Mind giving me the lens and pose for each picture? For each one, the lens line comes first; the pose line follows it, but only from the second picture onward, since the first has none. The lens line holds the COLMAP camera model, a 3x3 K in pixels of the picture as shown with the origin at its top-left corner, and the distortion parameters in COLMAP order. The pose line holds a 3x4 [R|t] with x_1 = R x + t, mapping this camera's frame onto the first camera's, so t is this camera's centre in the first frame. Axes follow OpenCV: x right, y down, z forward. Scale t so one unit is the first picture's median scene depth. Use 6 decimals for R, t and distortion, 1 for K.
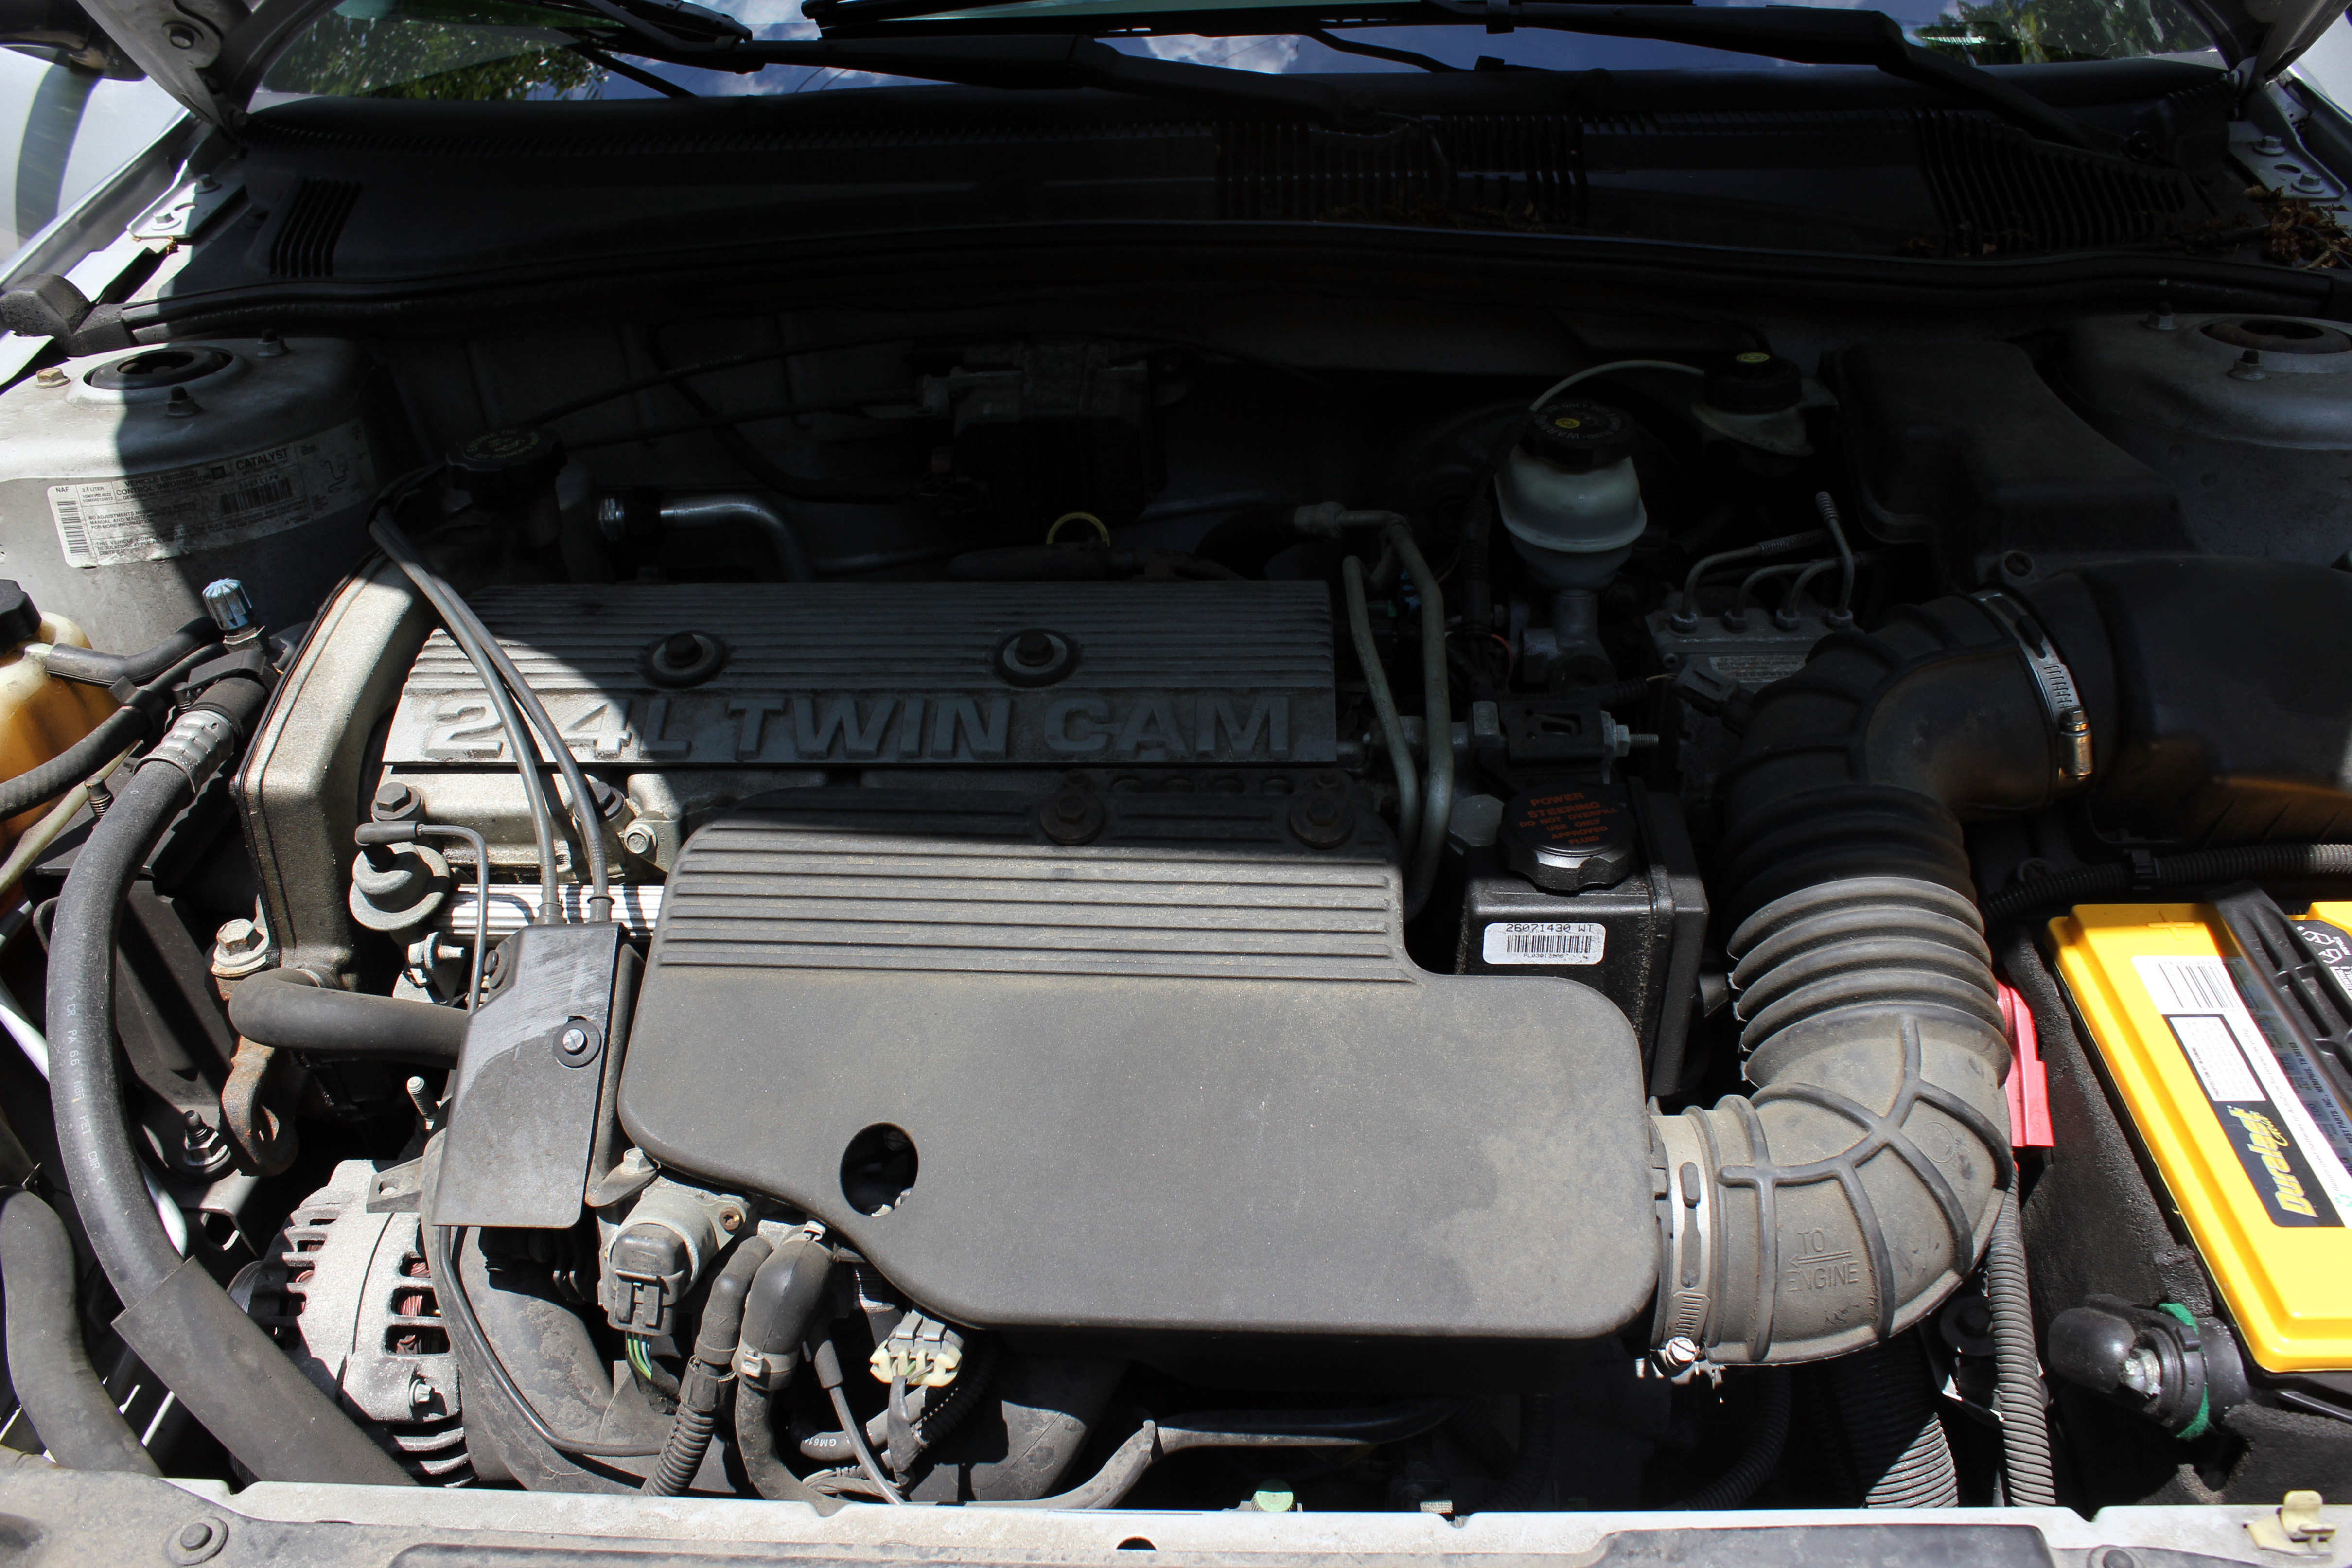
lens RADIAL K [[1906.9, 0, 1201.7], [0, 1906.9, 785.7], [0, 0, 1]] dist [-0.164196, 0.134342]
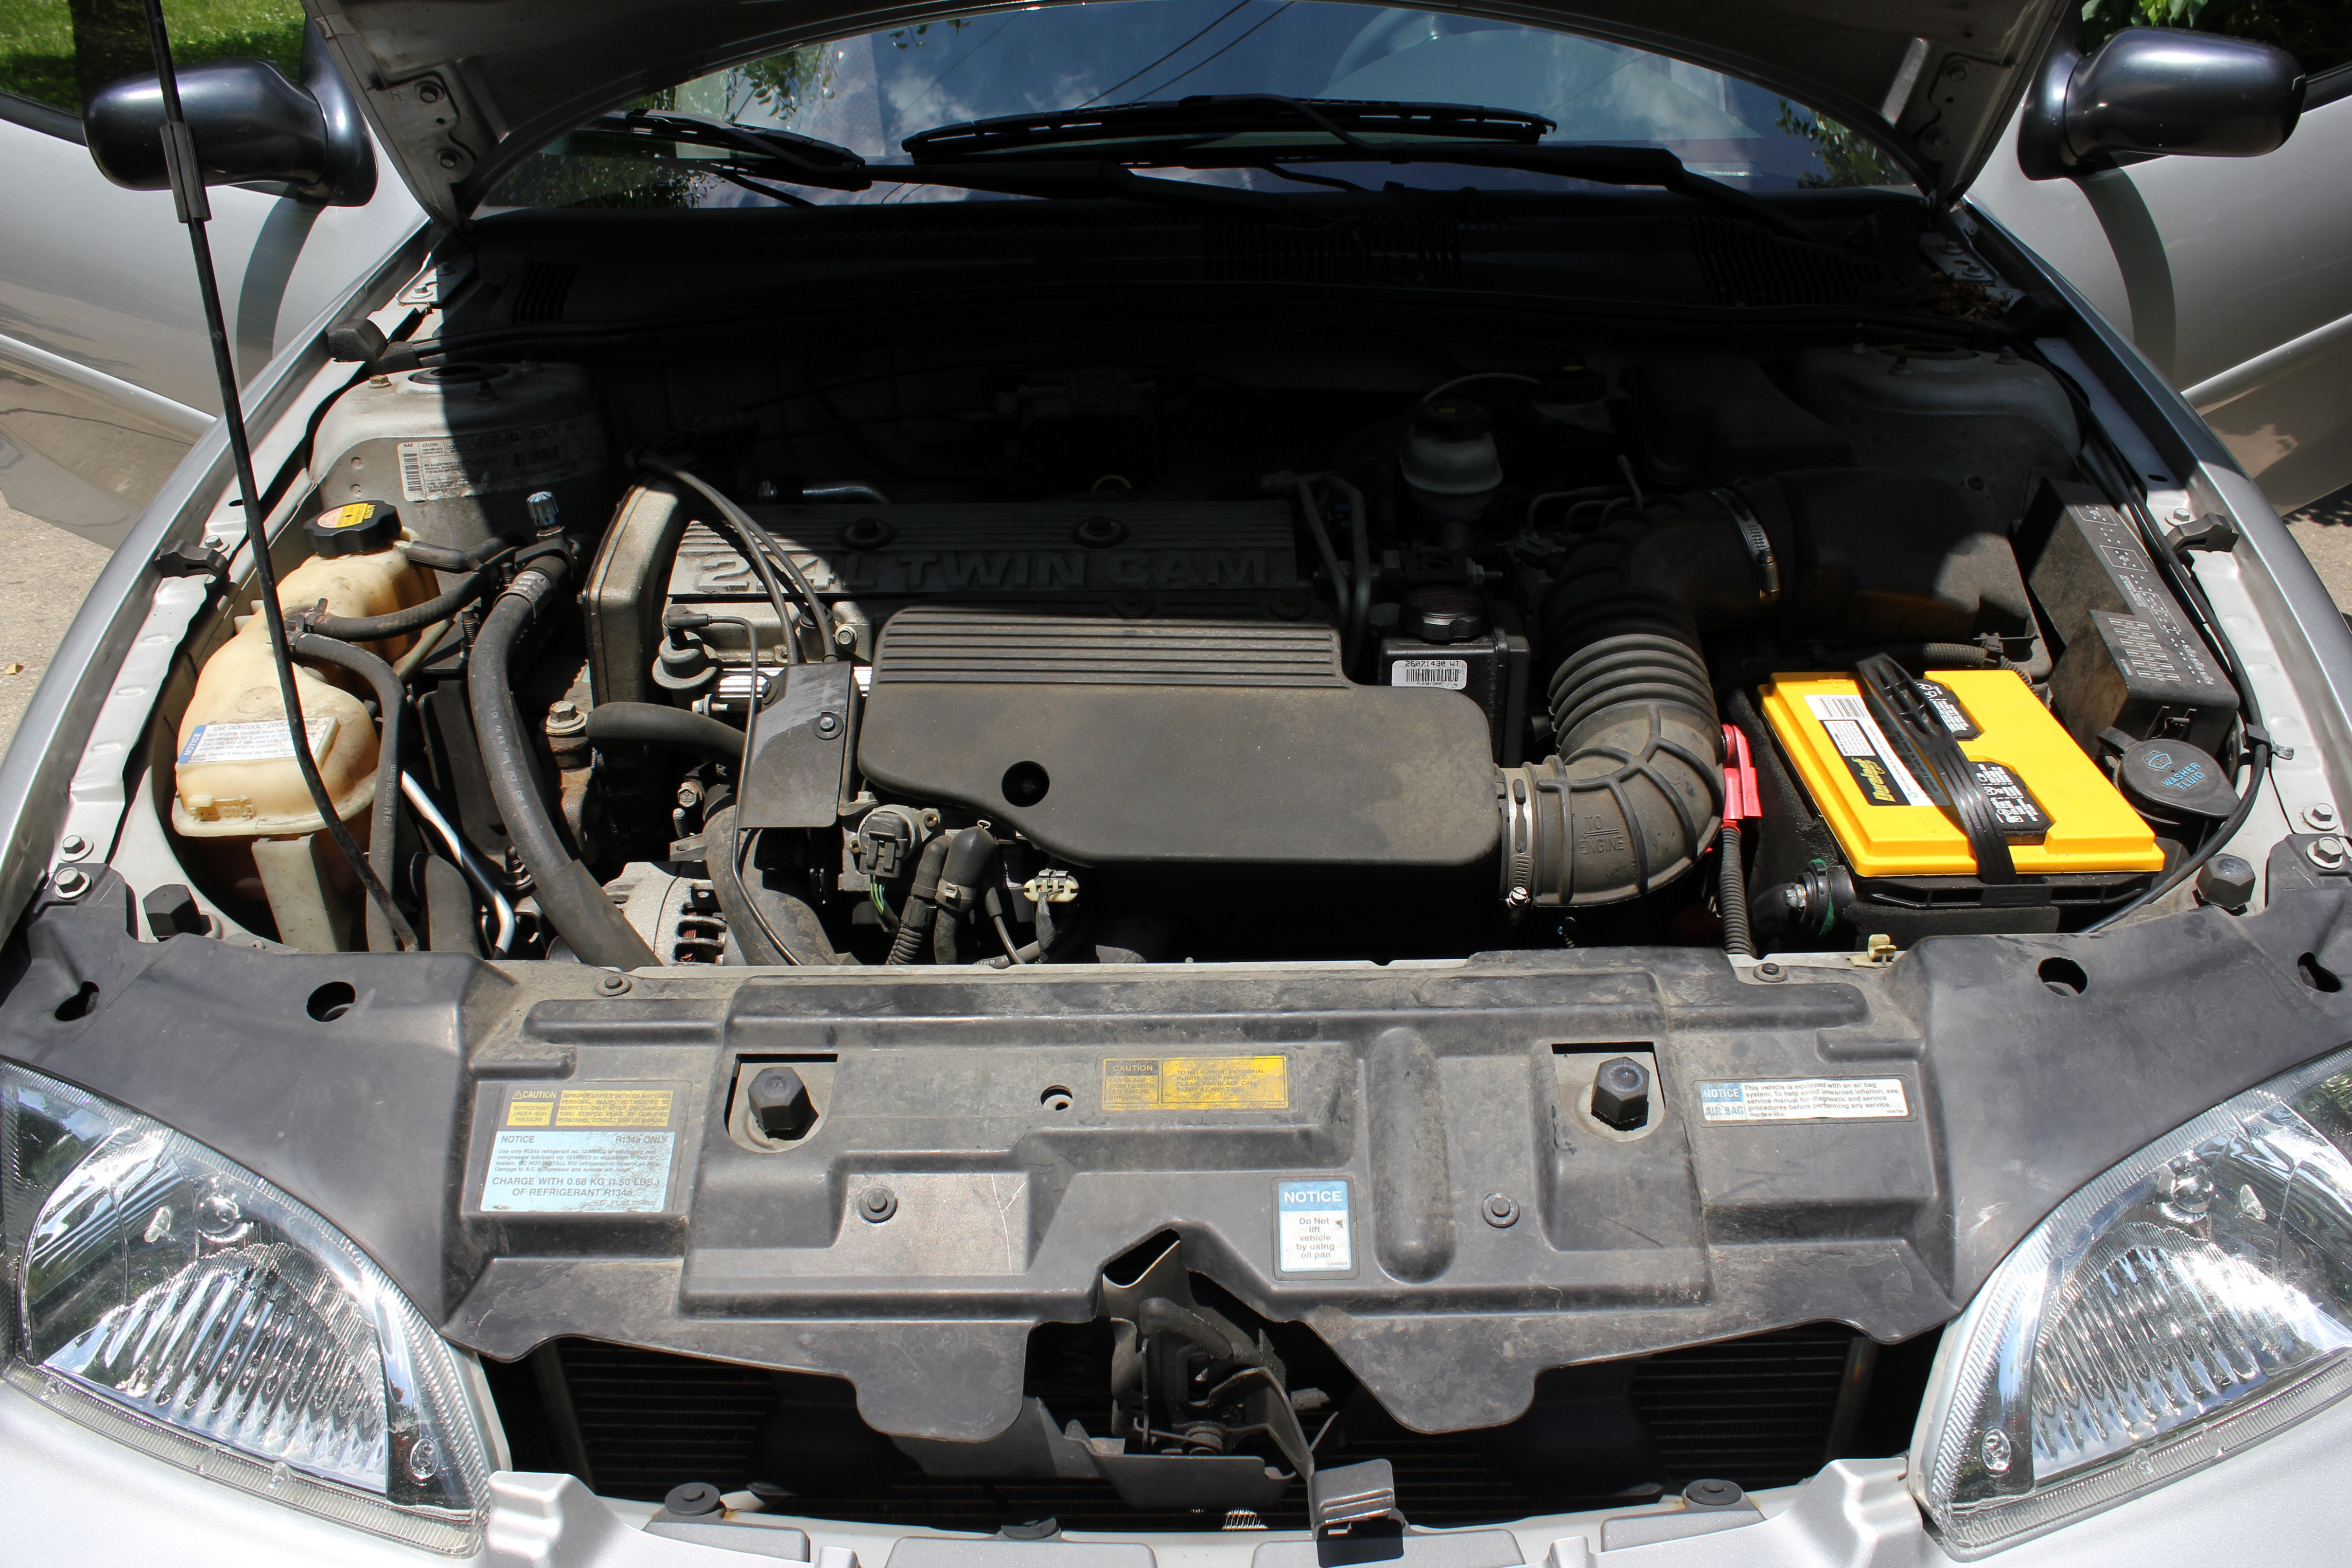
lens RADIAL K [[1906.9, 0, 1201.7], [0, 1906.9, 785.7], [0, 0, 1]] dist [-0.164196, 0.134342]
pose [[0.999319, -0.003270, 0.036752, -0.063452], [0.007105, 0.994475, -0.104733, 0.303113], [-0.036207, 0.104923, 0.993821, -0.516175]]
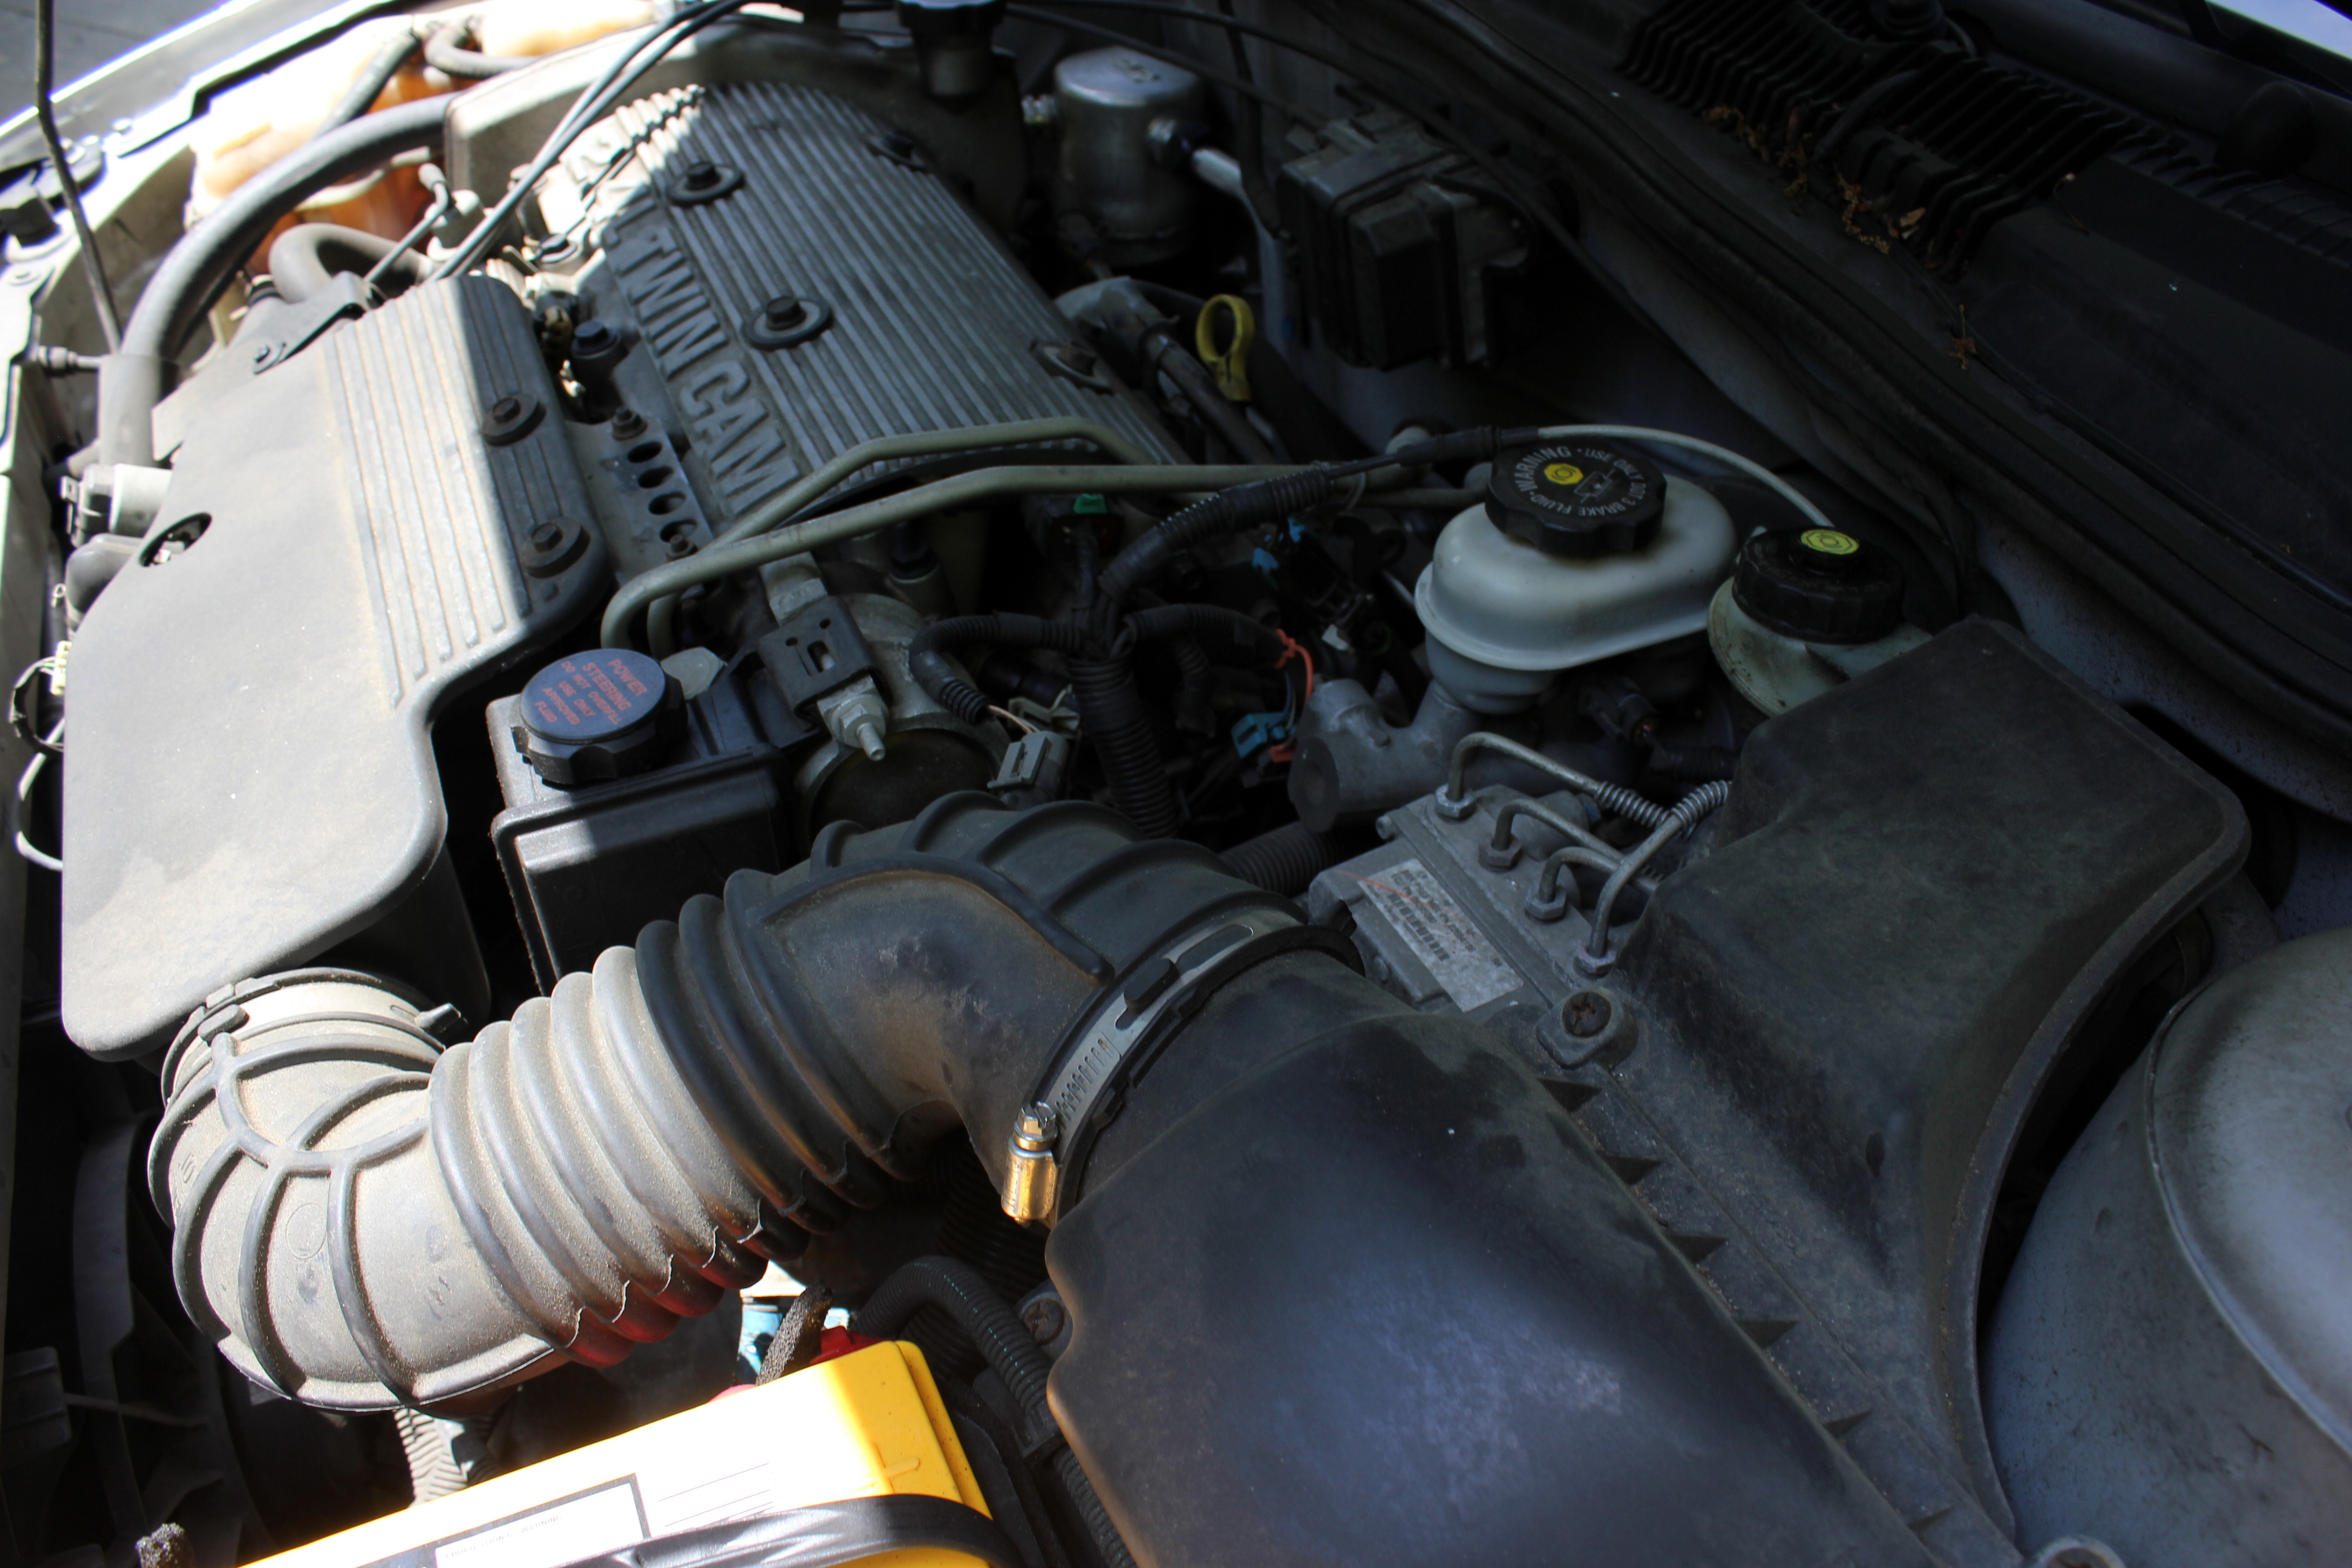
lens RADIAL K [[1906.9, 0, 1201.7], [0, 1906.9, 785.7], [0, 0, 1]] dist [-0.164196, 0.134342]
pose [[0.439507, 0.603112, -0.665650, 0.777237], [-0.520472, 0.774970, 0.358511, -0.338145], [0.732081, 0.188884, 0.654508, 0.596853]]
